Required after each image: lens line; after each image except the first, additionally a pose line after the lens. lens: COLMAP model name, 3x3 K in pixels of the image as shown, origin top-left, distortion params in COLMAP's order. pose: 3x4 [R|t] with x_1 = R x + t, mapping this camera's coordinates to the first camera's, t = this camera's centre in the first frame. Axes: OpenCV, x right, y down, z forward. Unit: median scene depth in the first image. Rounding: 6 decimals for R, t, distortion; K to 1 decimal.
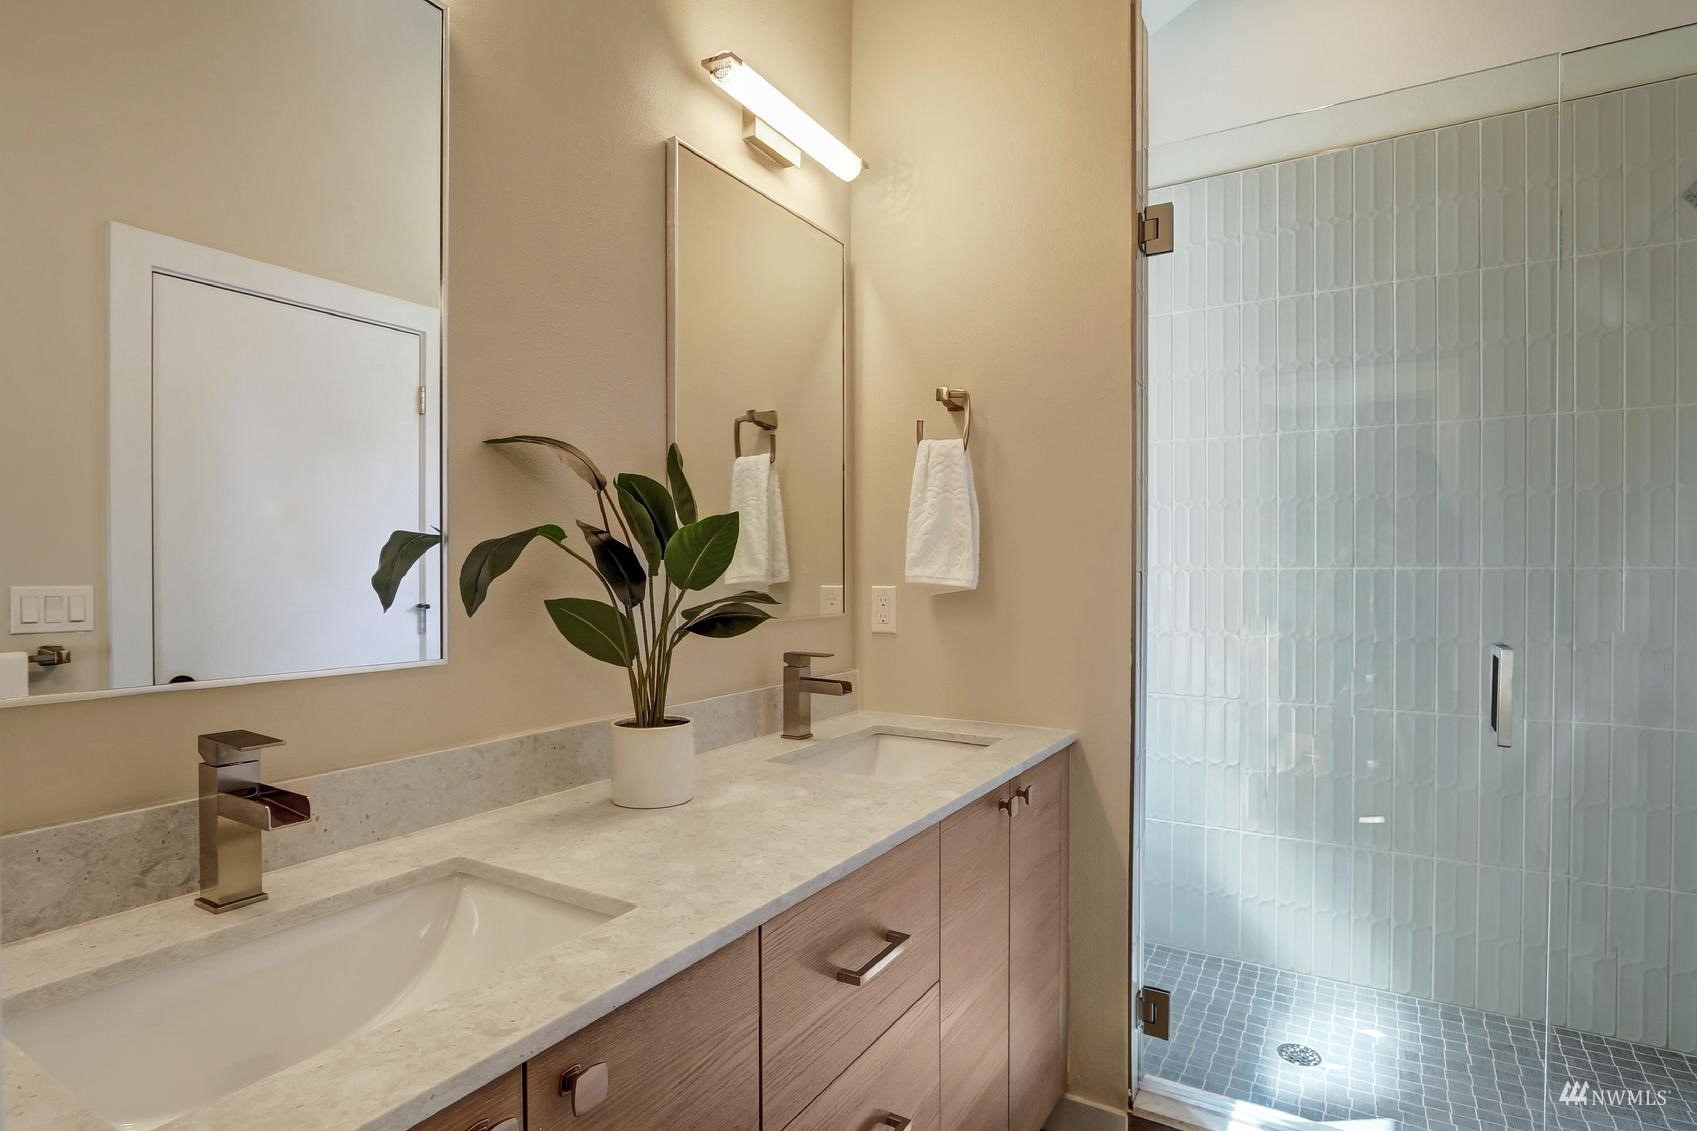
lens RADIAL K [[889.5, 0, 850.9], [0, 889.5, 573.8], [0, 0, 1]] dist [0.002934, 0.000594]
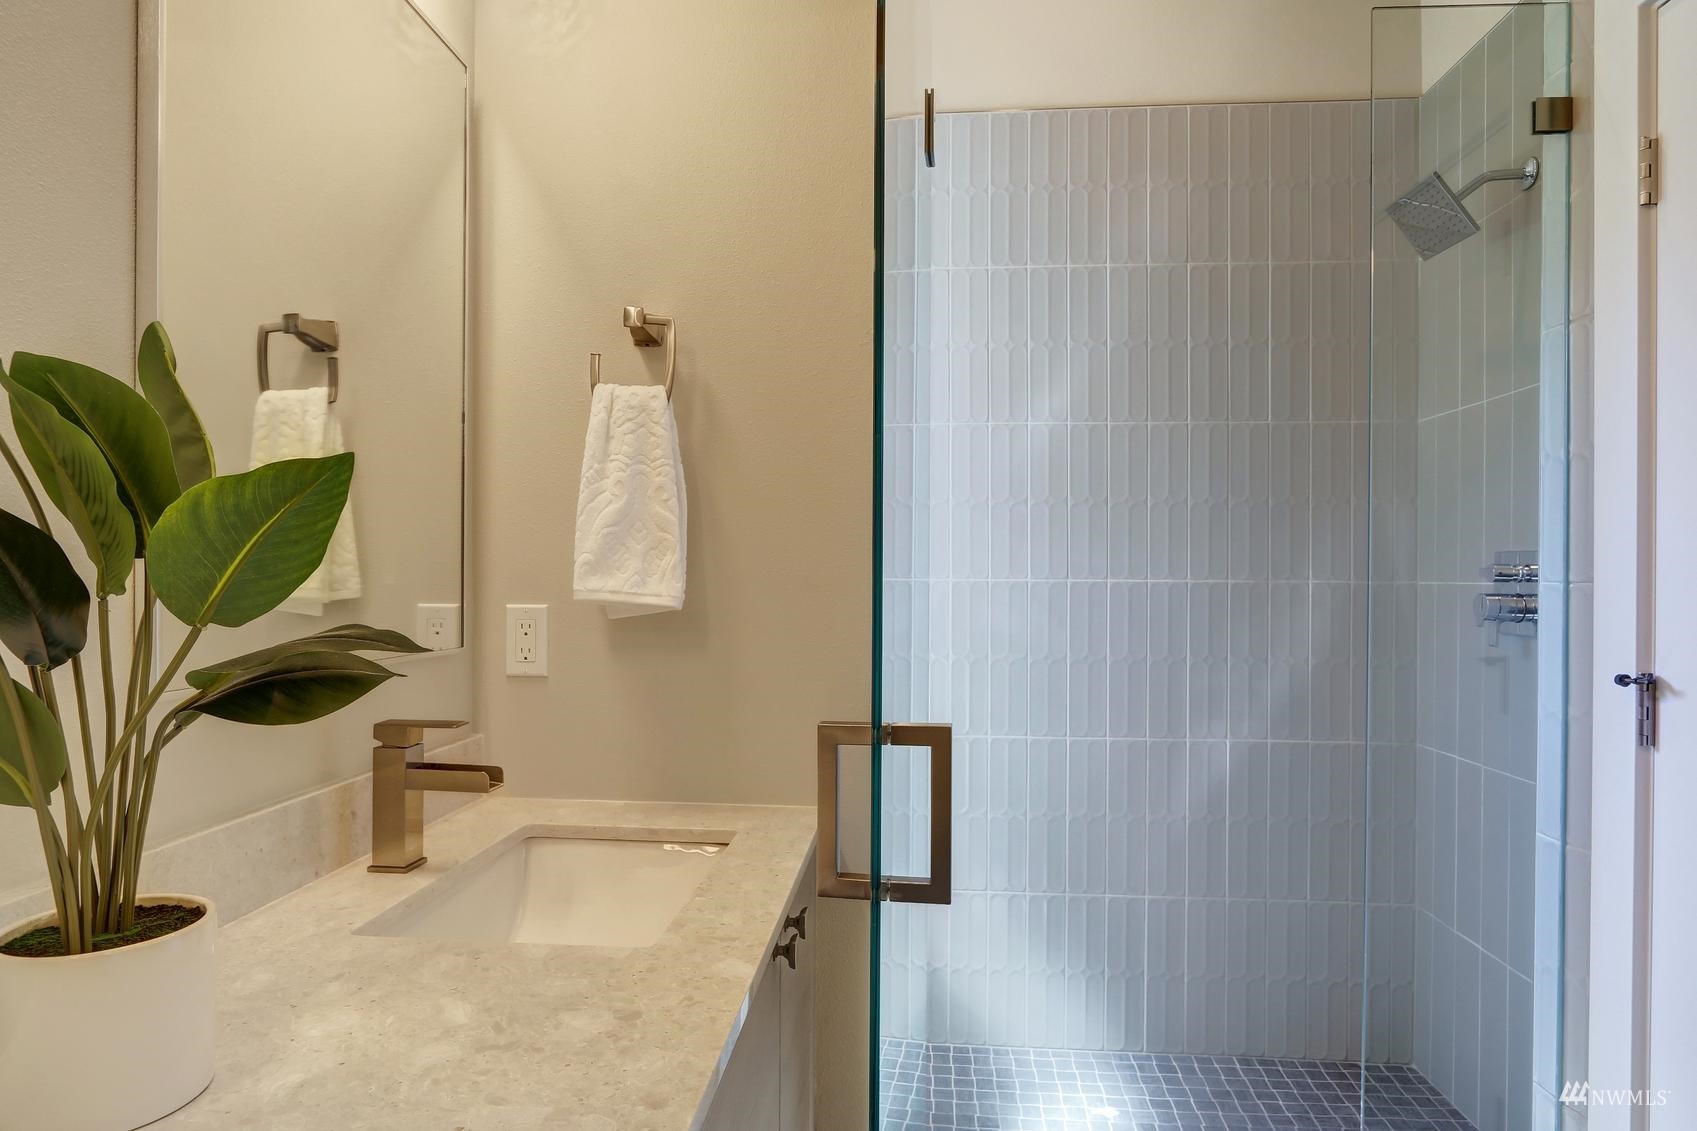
lens RADIAL K [[968.3, 0, 852.9], [0, 968.3, 579.1], [0, 0, 1]] dist [-0.008107, 0.002711]
pose [[0.893557, 0.005746, 0.448913, -0.074195], [-0.004399, 0.999982, -0.004042, -0.003433], [-0.448928, 0.001637, 0.893567, 0.280297]]
